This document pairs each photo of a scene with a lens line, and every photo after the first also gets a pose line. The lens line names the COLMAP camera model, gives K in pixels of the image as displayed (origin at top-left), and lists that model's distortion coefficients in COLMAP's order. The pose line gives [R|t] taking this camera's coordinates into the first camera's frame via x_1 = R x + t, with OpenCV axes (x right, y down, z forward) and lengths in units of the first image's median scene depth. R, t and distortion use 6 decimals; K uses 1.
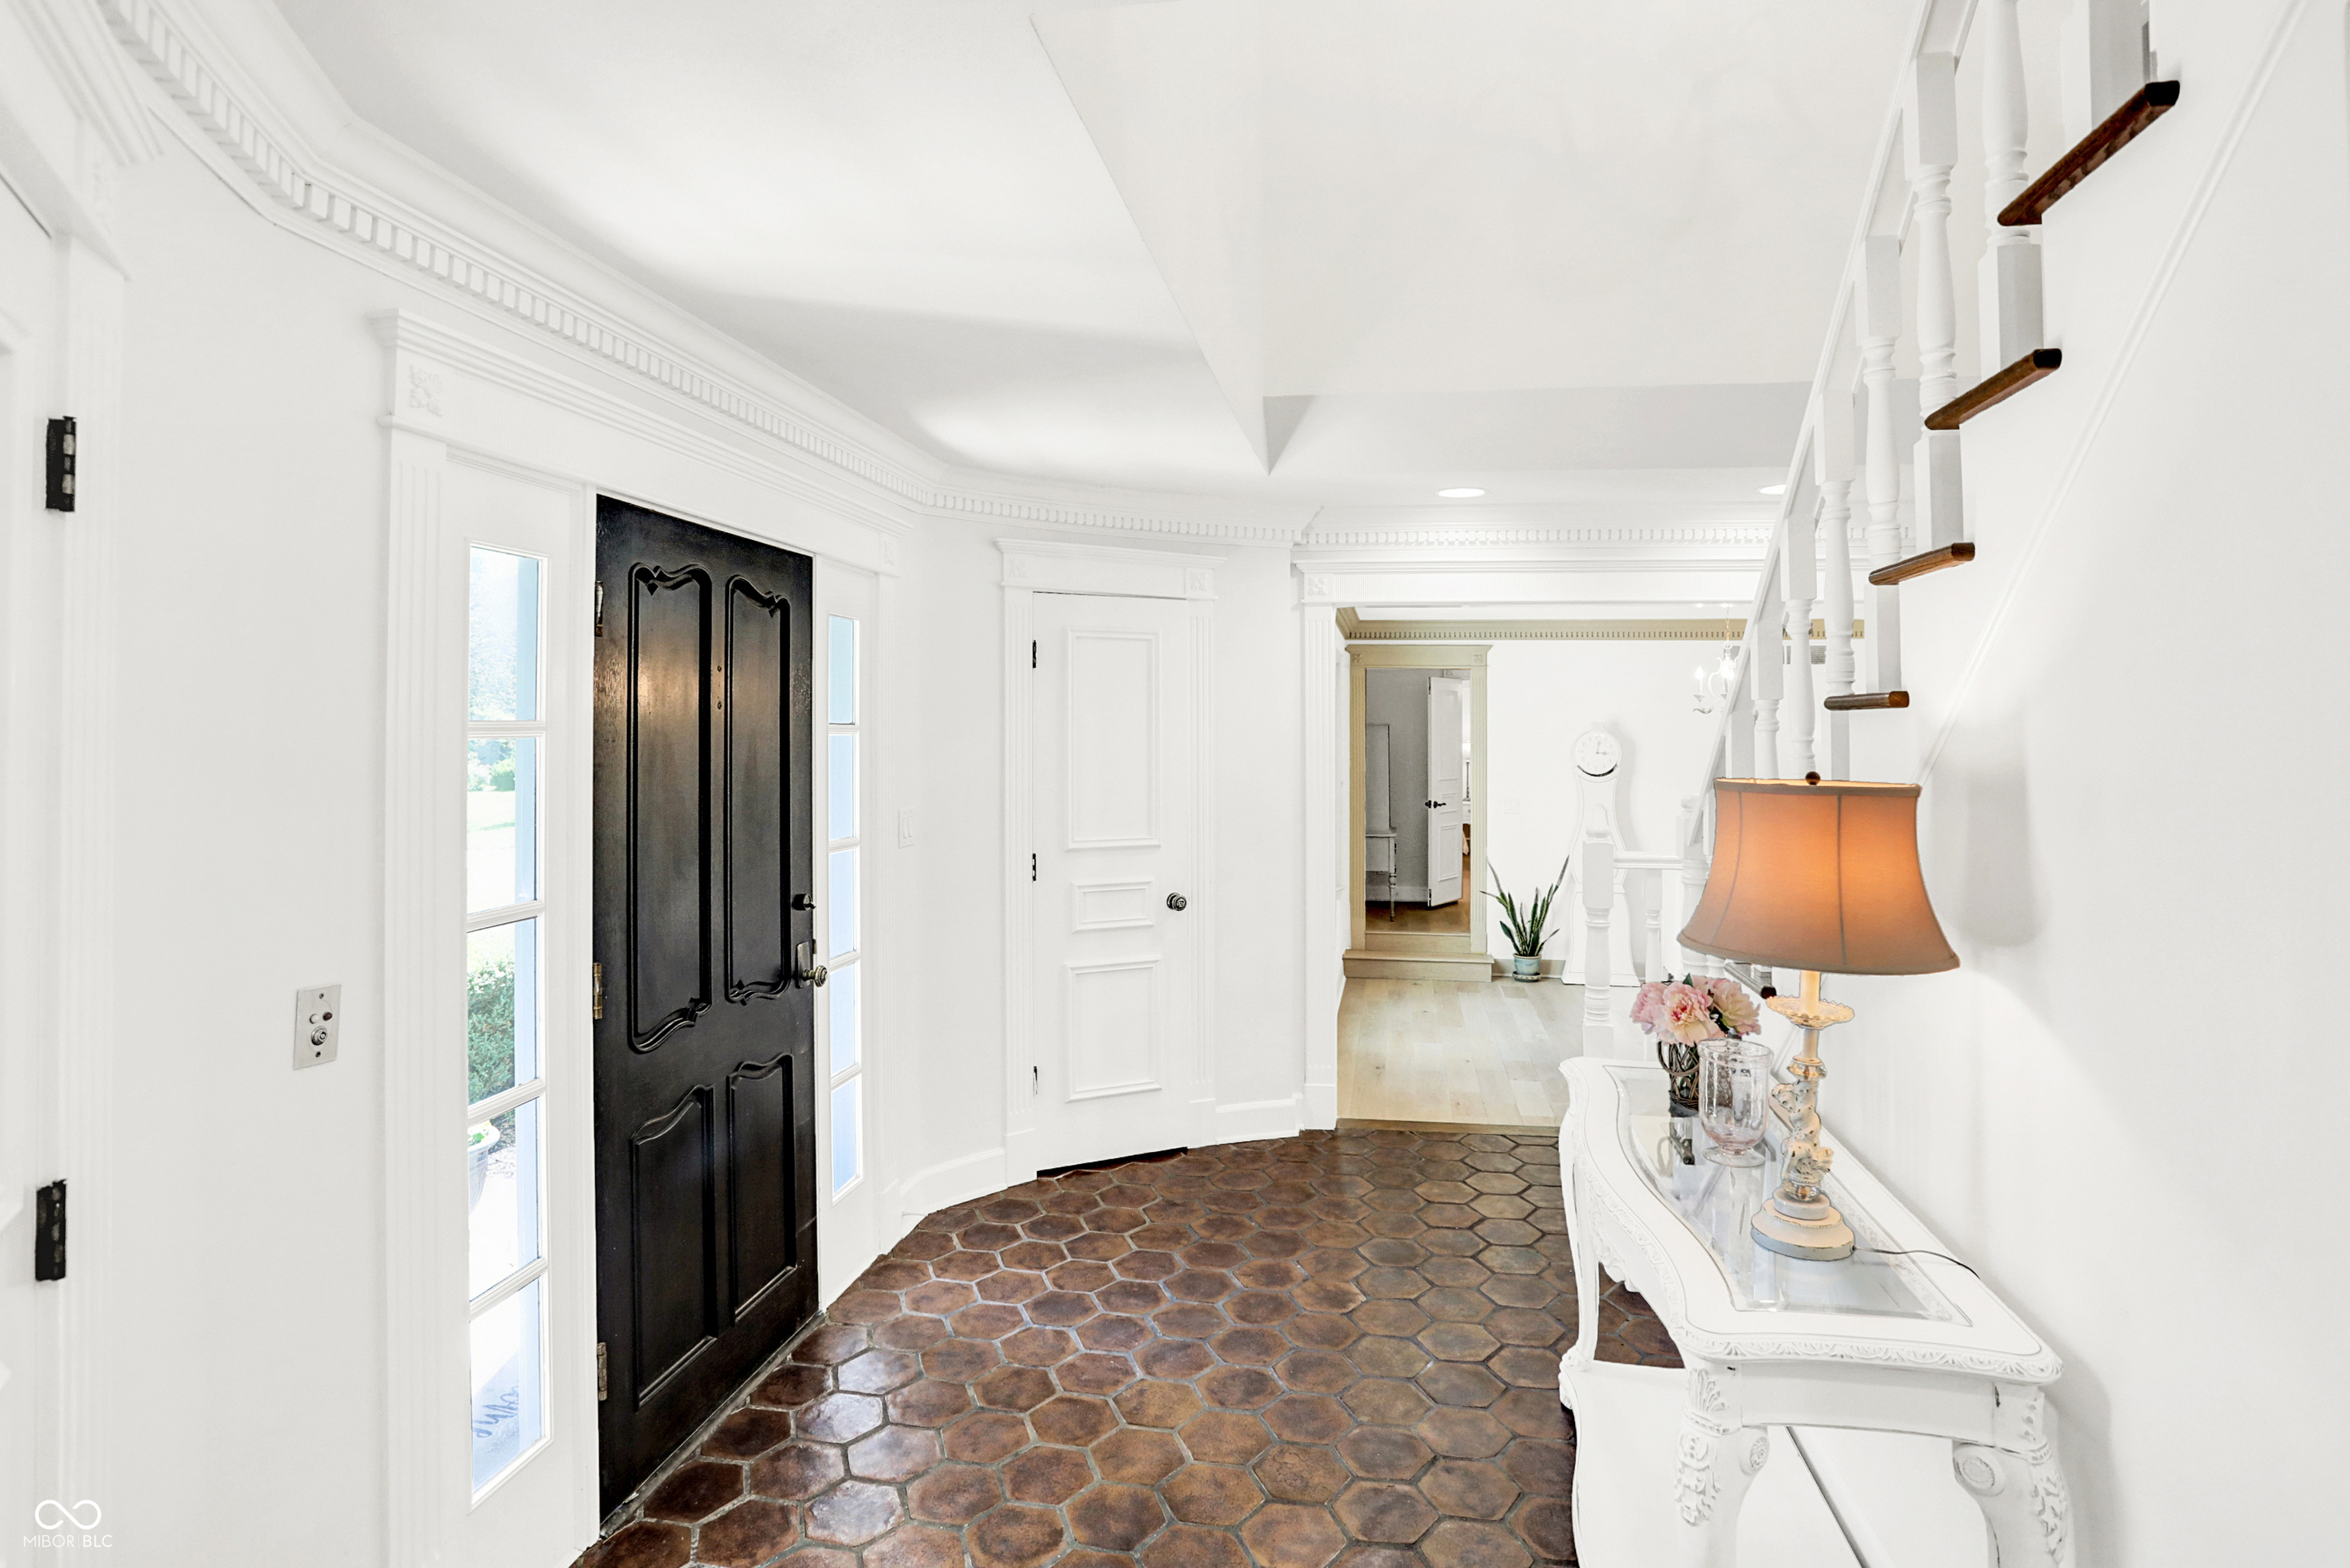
lens RADIAL K [[1208.0, 0, 1181.6], [0, 1208.0, 753.7], [0, 0, 1]] dist [-0.063664, 0.024283]
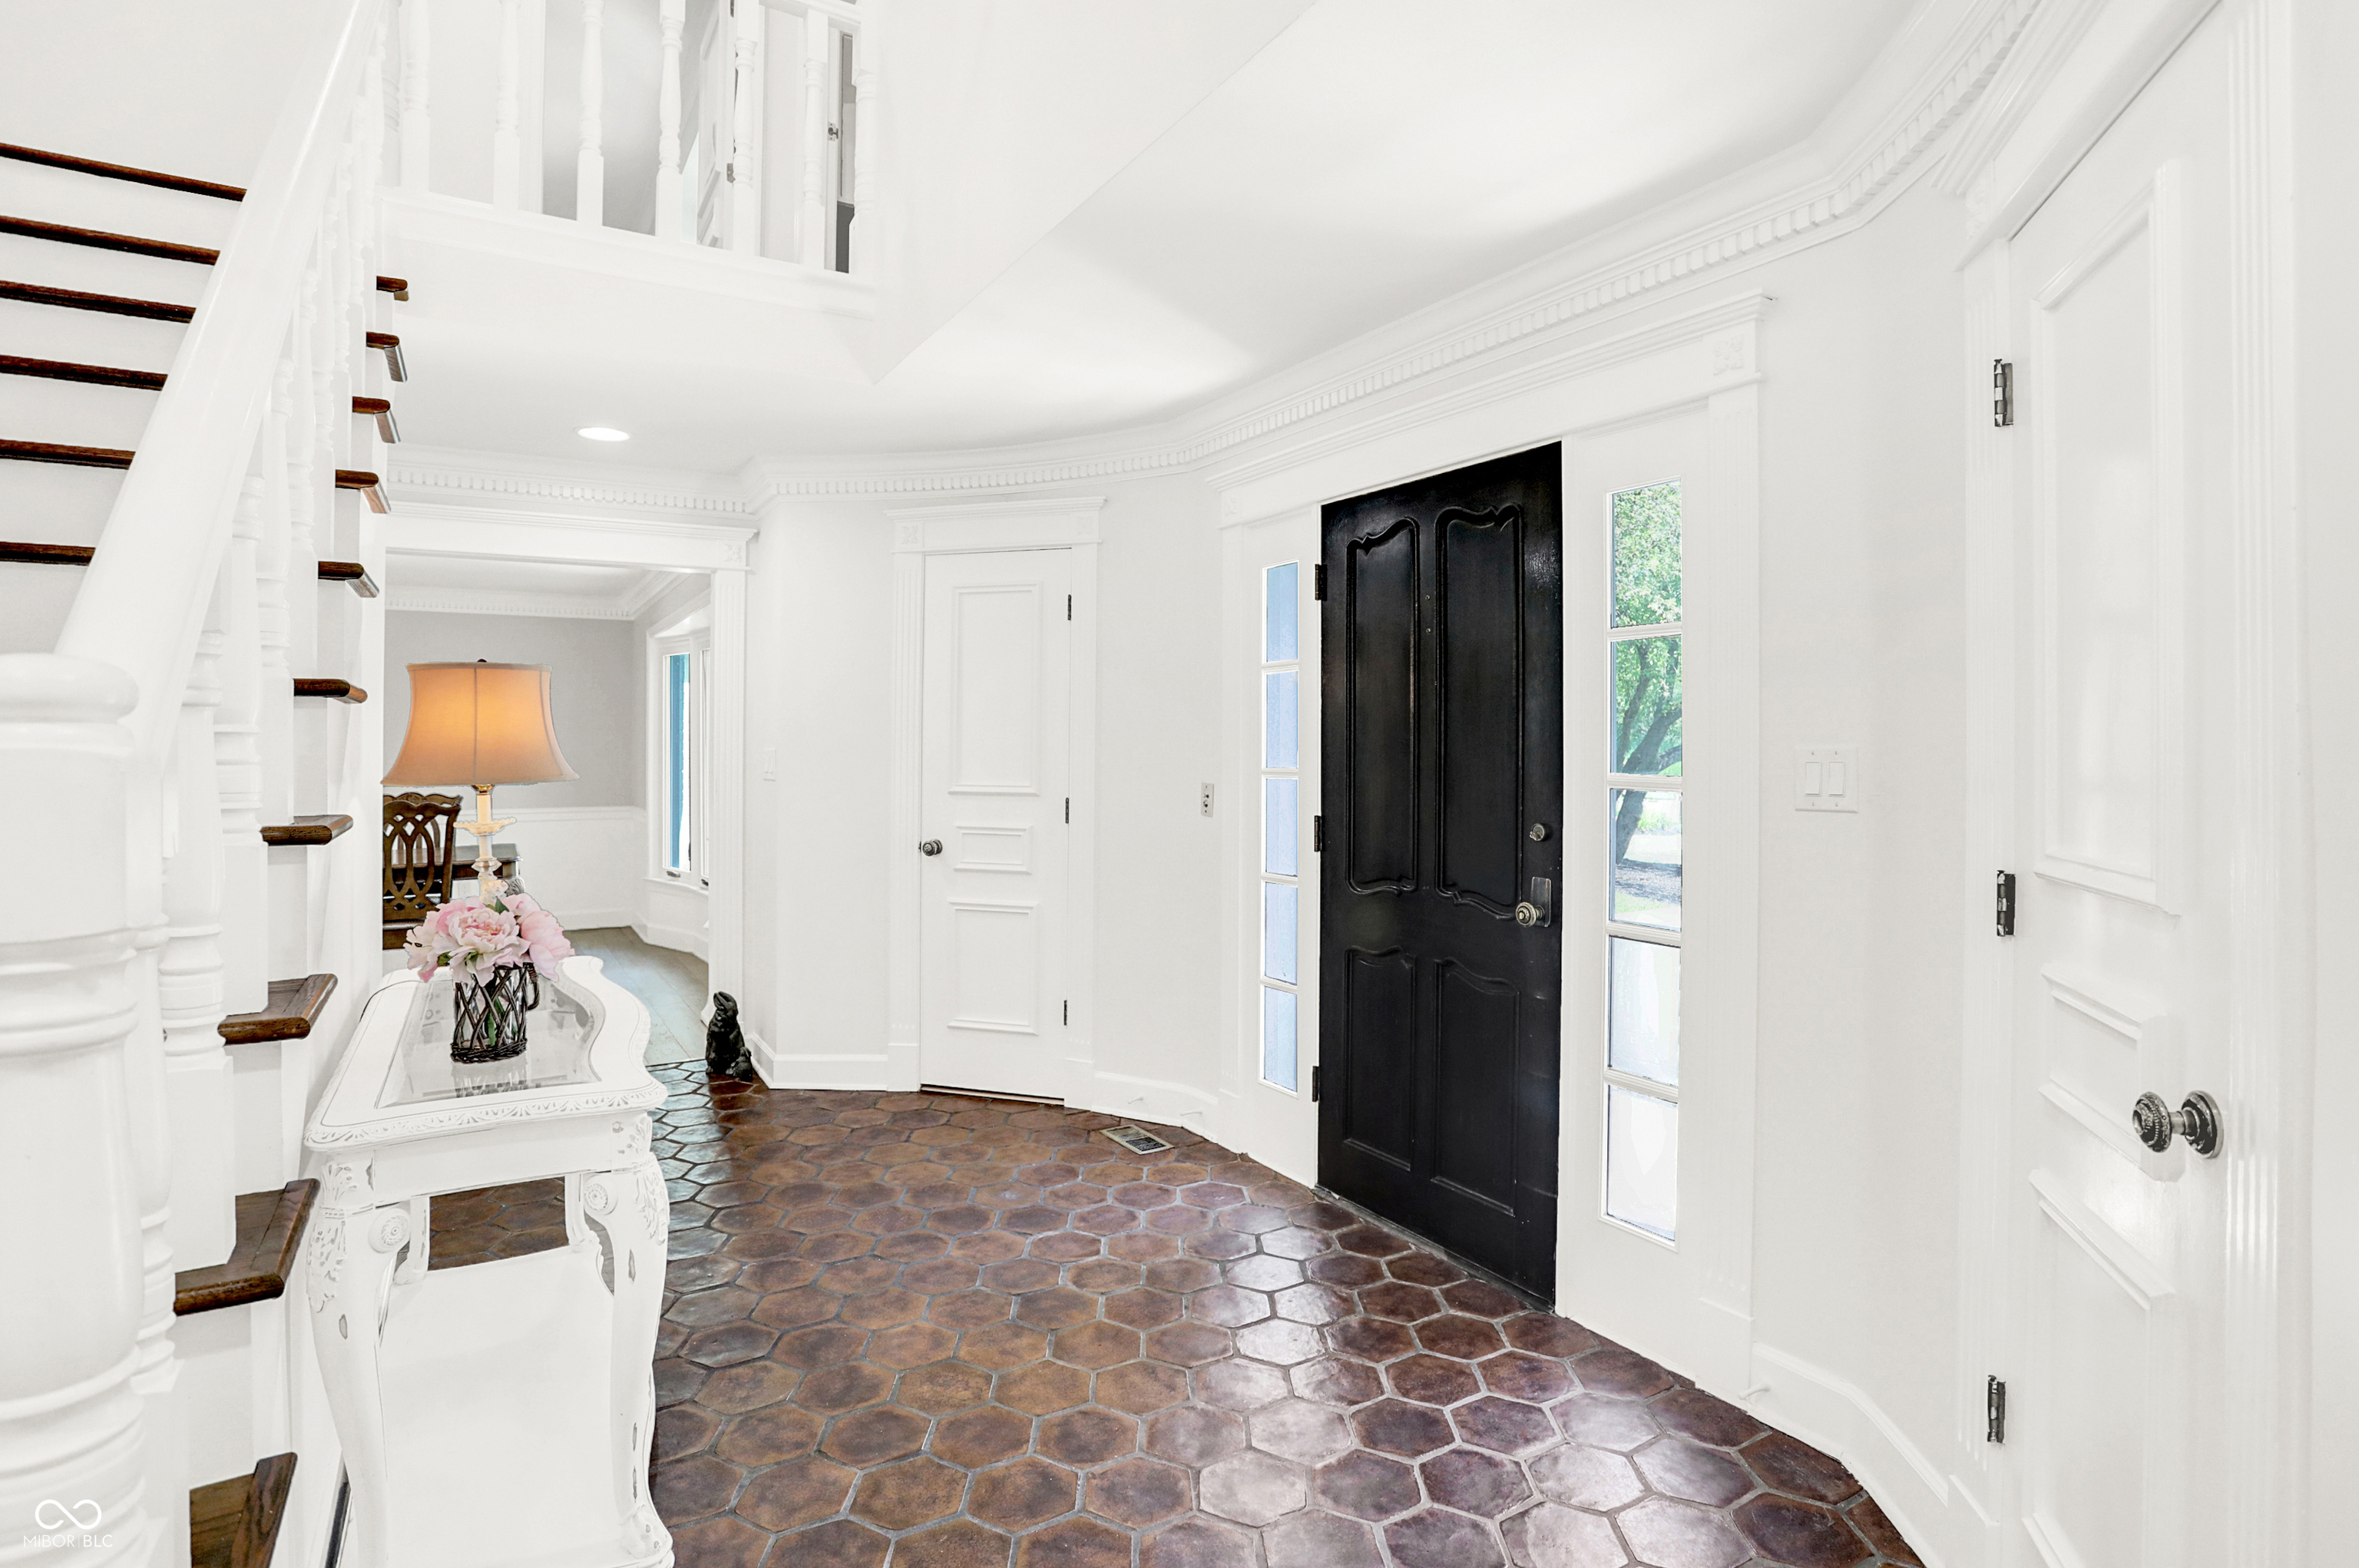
lens RADIAL K [[1212.7, 0, 1186.1], [0, 1212.7, 753.6], [0, 0, 1]] dist [-0.063664, 0.024283]
pose [[-0.753838, -0.000257, -0.657060, 0.567150], [-0.015319, 0.999735, 0.017184, 0.066318], [0.656881, 0.023020, -0.753642, 1.773396]]
